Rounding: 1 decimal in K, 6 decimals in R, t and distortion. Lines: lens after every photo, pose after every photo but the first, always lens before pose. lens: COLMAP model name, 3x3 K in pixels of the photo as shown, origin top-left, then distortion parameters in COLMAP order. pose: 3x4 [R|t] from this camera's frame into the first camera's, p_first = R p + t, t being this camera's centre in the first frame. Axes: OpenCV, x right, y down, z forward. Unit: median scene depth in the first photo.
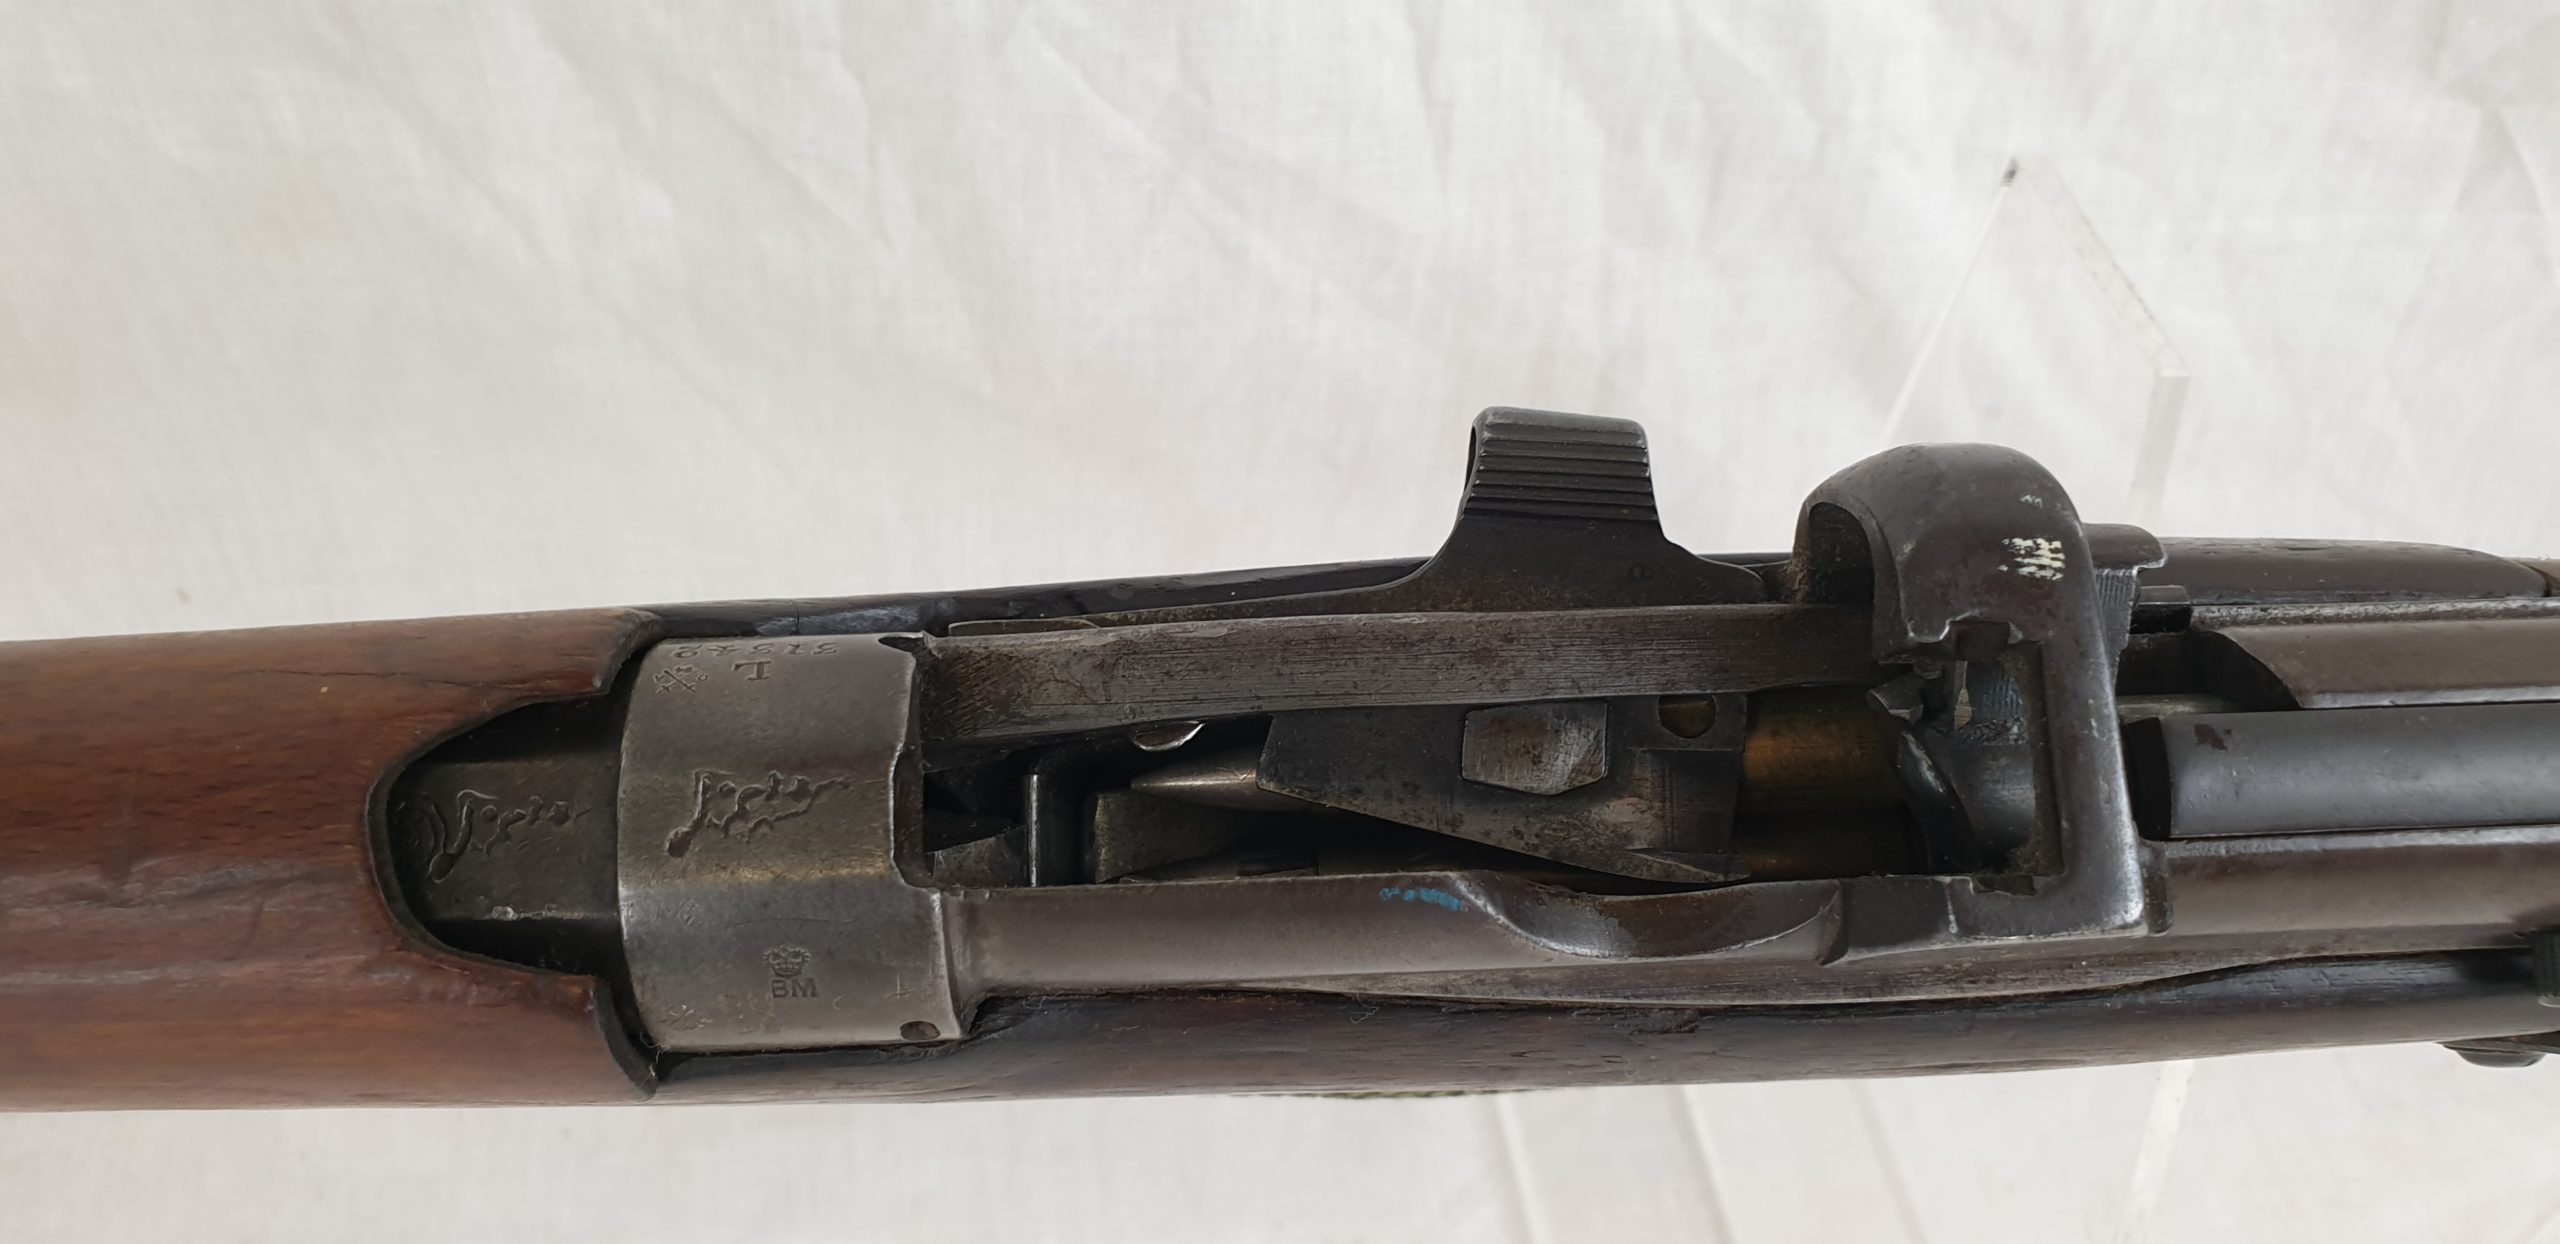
lens RADIAL K [[2054.2, 0, 1280.0], [0, 2054.2, 622.0], [0, 0, 1]] dist [-0.011032, -0.004304]
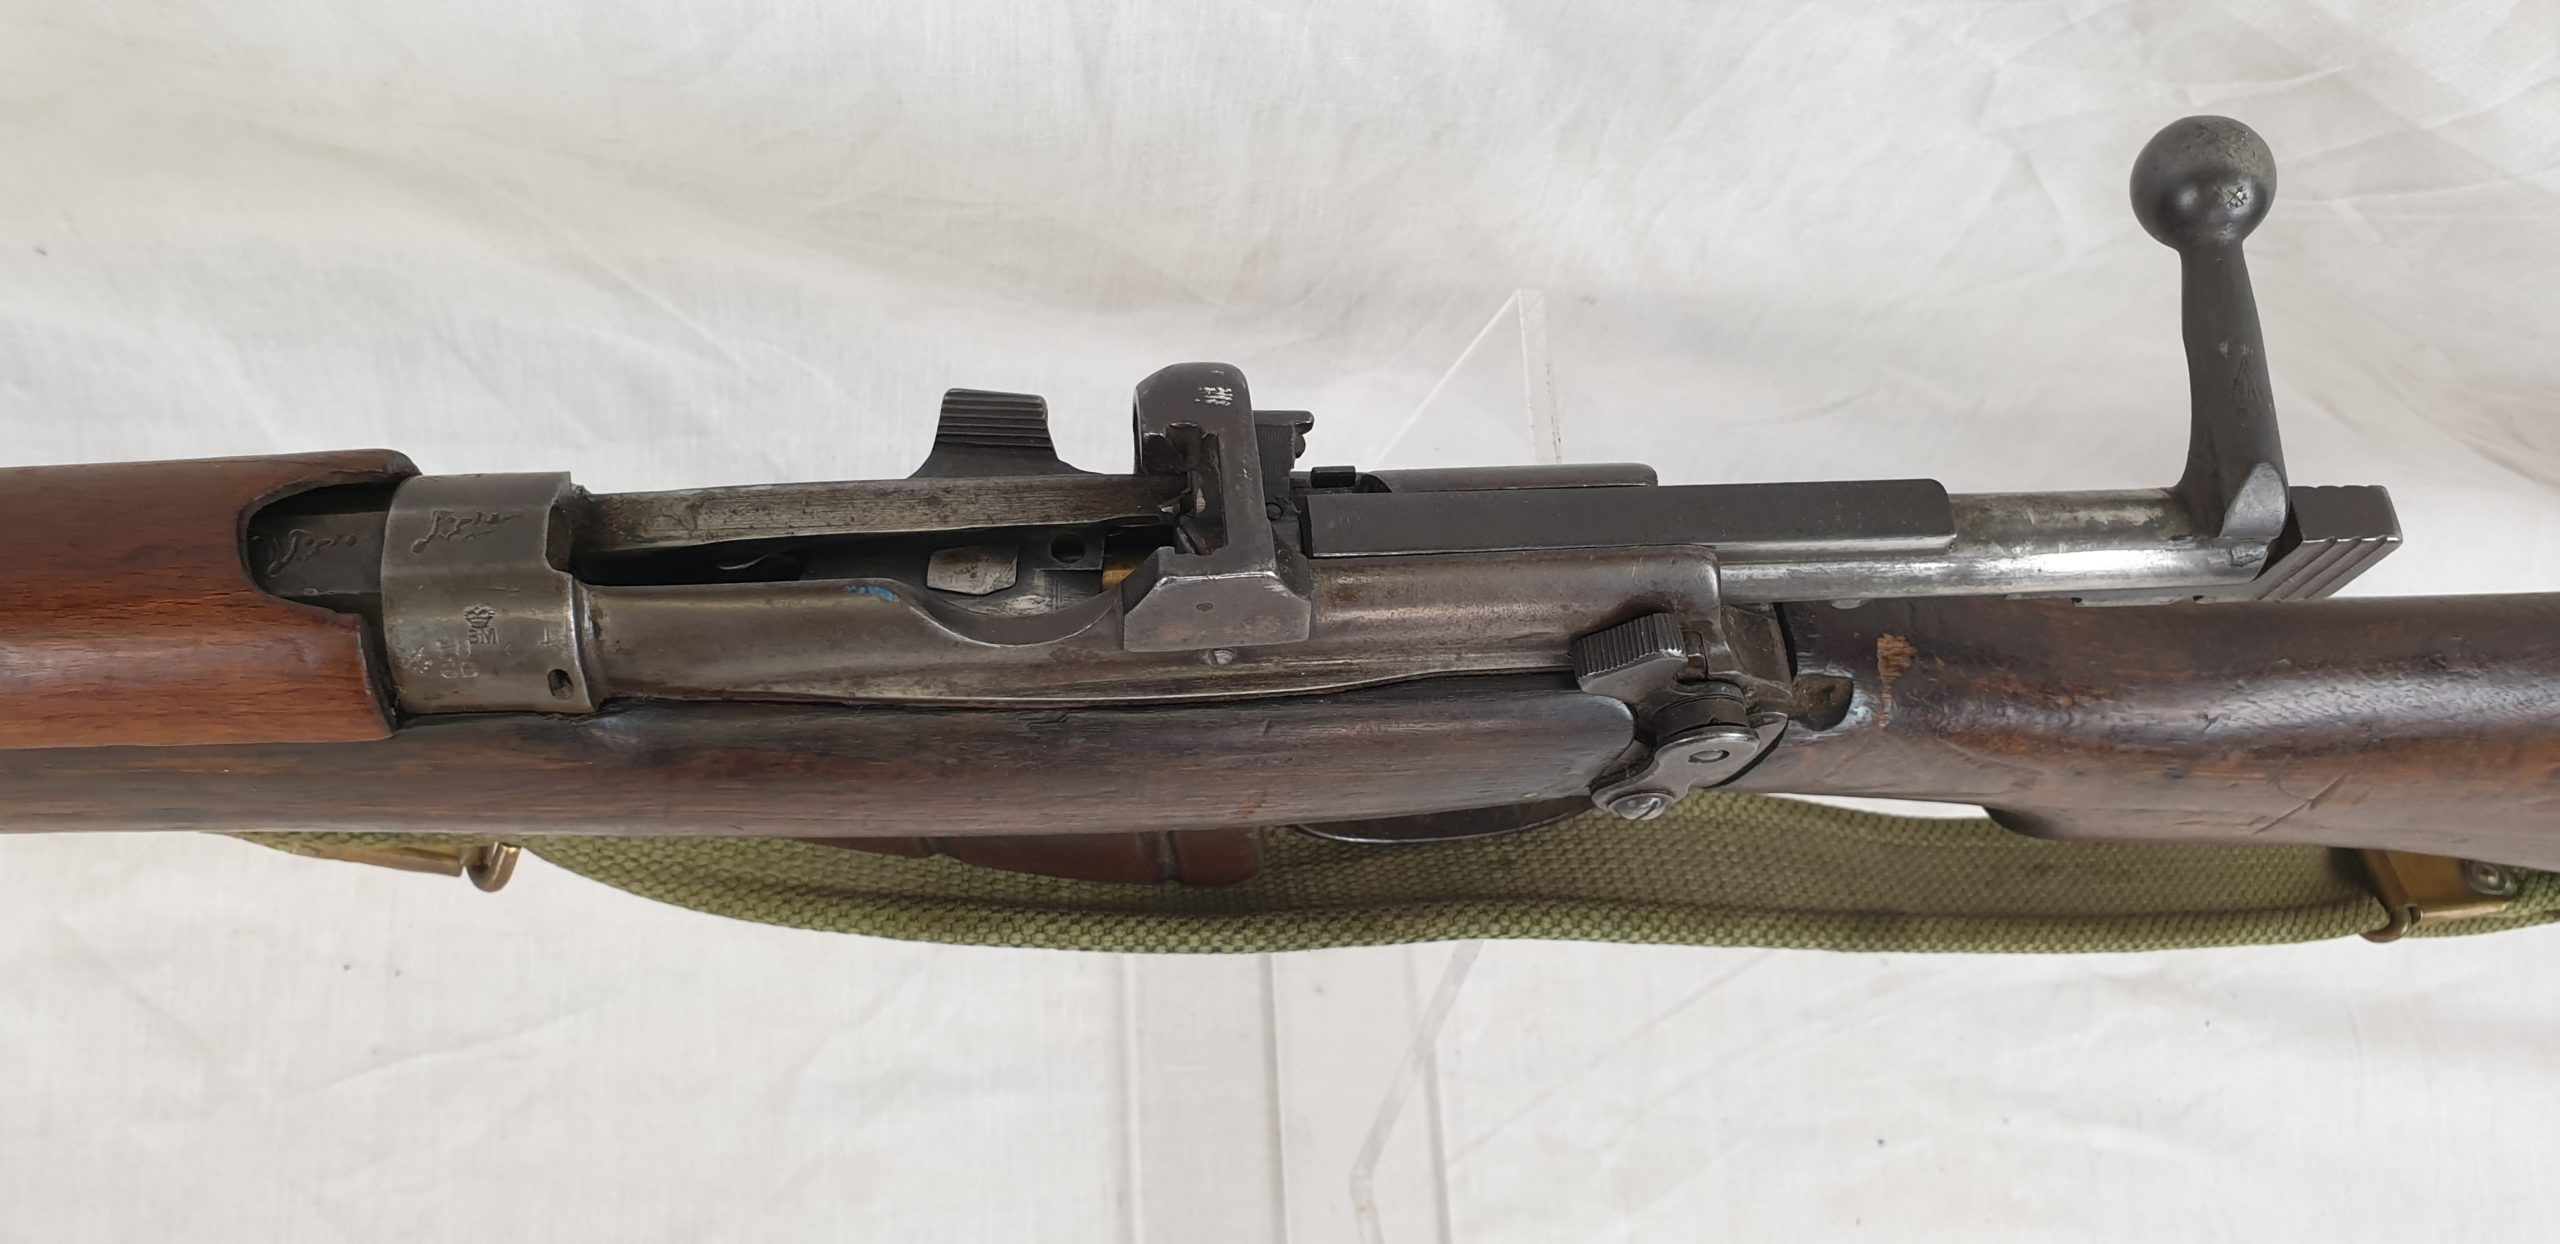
lens RADIAL K [[1996.7, 0, 1280.0], [0, 1996.7, 622.0], [0, 0, 1]] dist [0.080557, -0.166508]
pose [[0.998137, -0.021701, 0.057022, 0.288015], [0.038002, 0.952305, -0.302773, 0.619536], [-0.047732, 0.304376, 0.951355, -0.544815]]
